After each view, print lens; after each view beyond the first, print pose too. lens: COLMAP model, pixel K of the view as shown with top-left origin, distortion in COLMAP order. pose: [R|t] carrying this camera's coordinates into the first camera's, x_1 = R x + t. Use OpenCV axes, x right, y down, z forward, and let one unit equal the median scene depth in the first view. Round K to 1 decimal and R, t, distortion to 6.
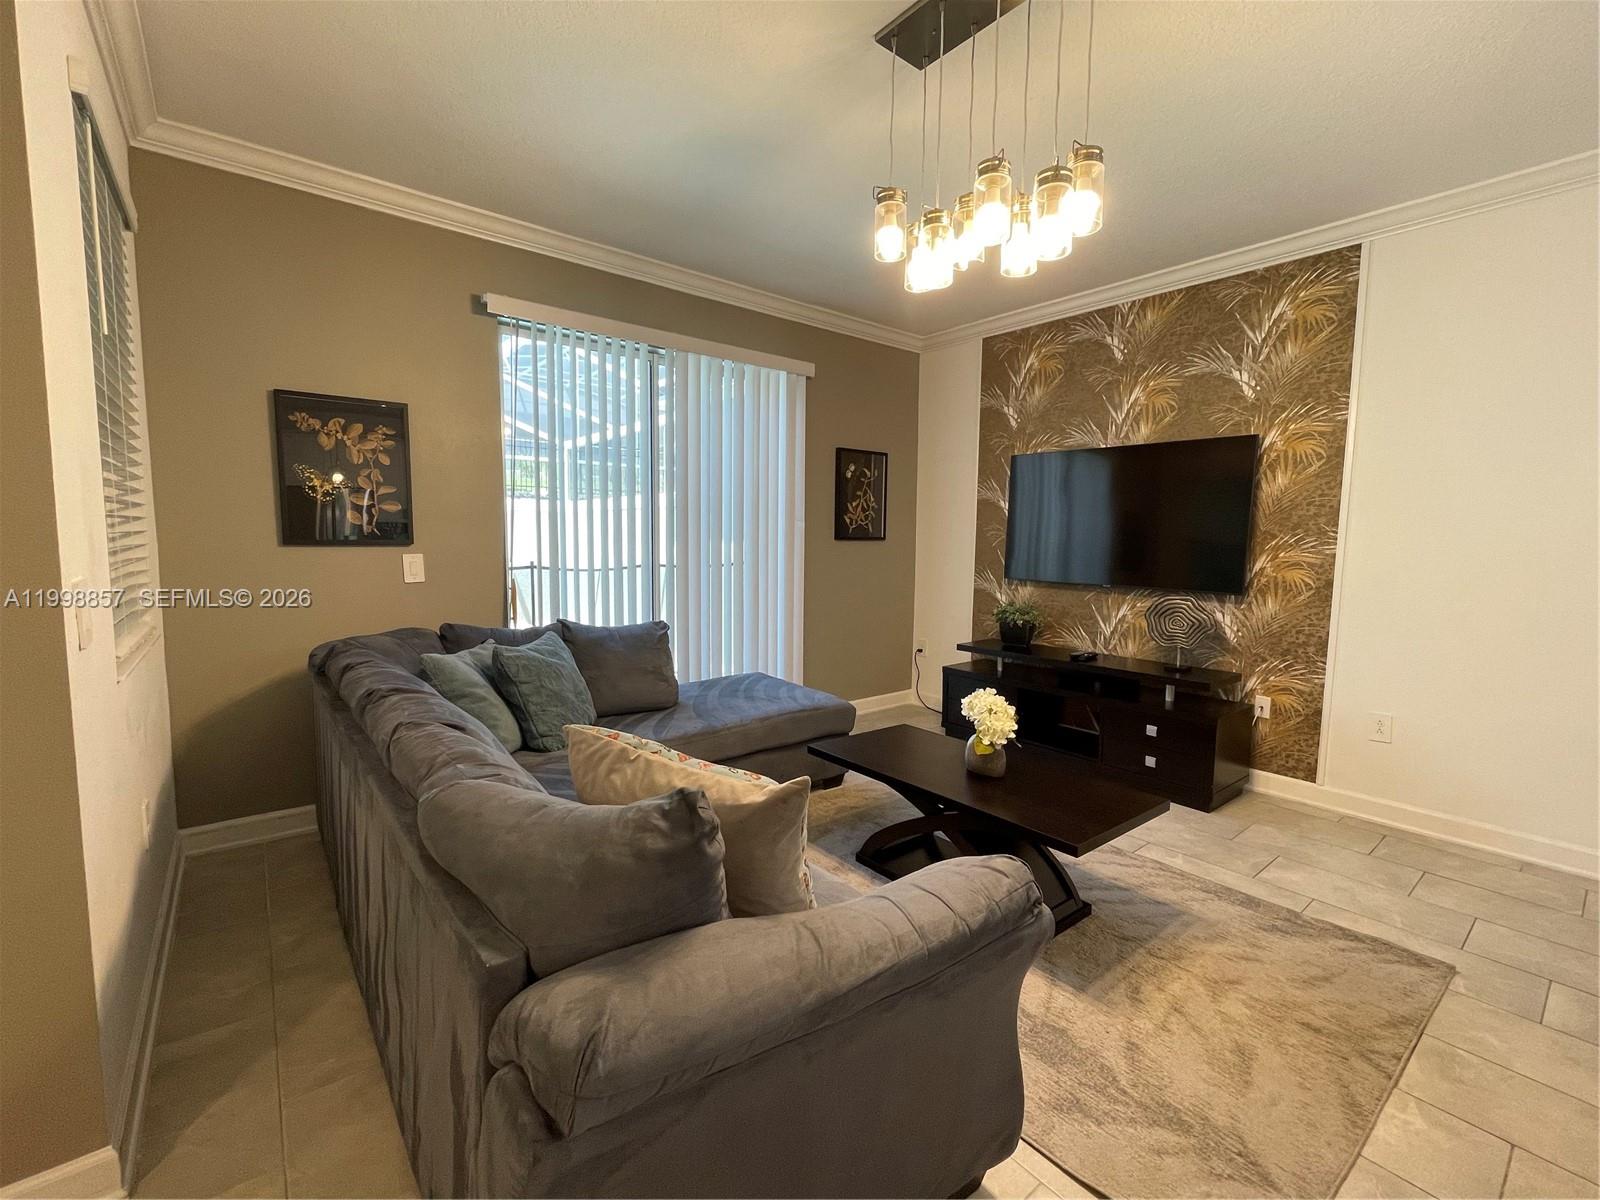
lens RADIAL K [[692.5, 0, 795.8], [0, 692.5, 605.4], [0, 0, 1]] dist [0.001222, 0.000336]
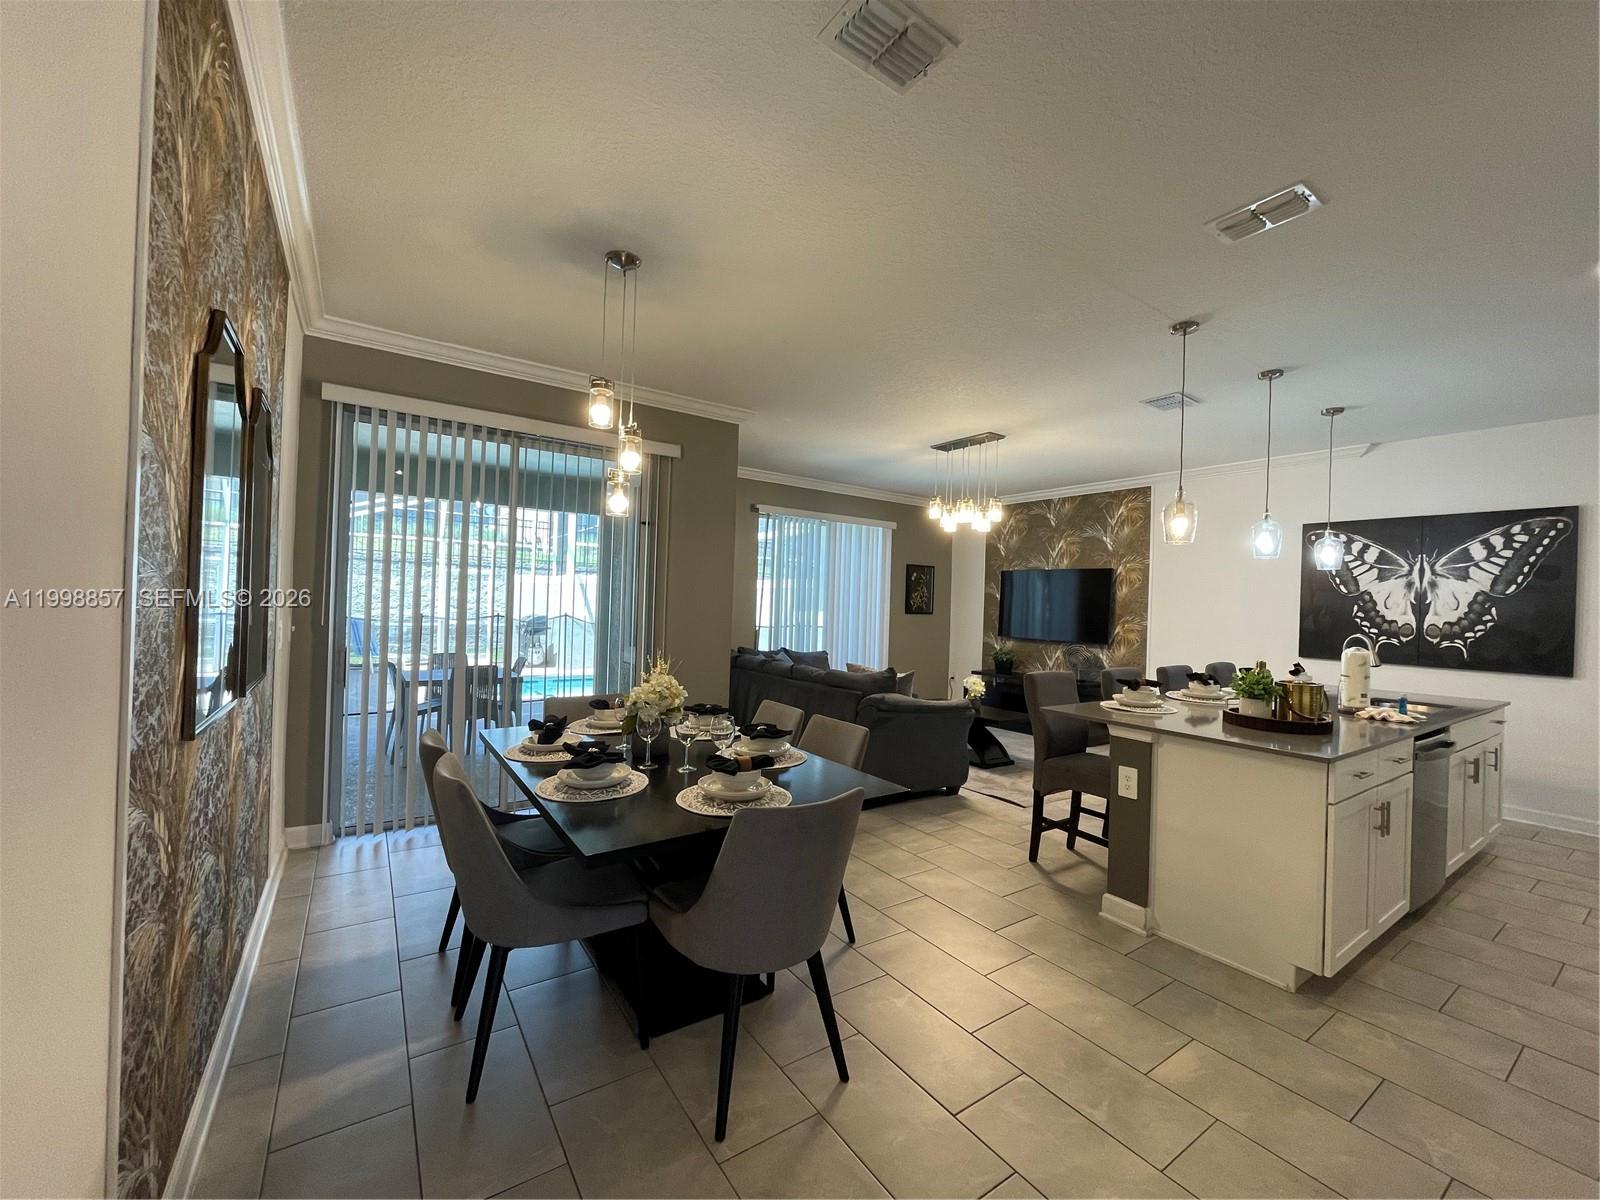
lens RADIAL K [[646.1, 0, 806.2], [0, 646.1, 606.4], [0, 0, 1]] dist [-0.001166, -0.000058]
pose [[0.997541, 0.018831, -0.067502, -0.110412], [-0.025462, 0.994785, -0.098762, 0.075311], [0.065290, 0.100238, 0.992819, -0.874743]]
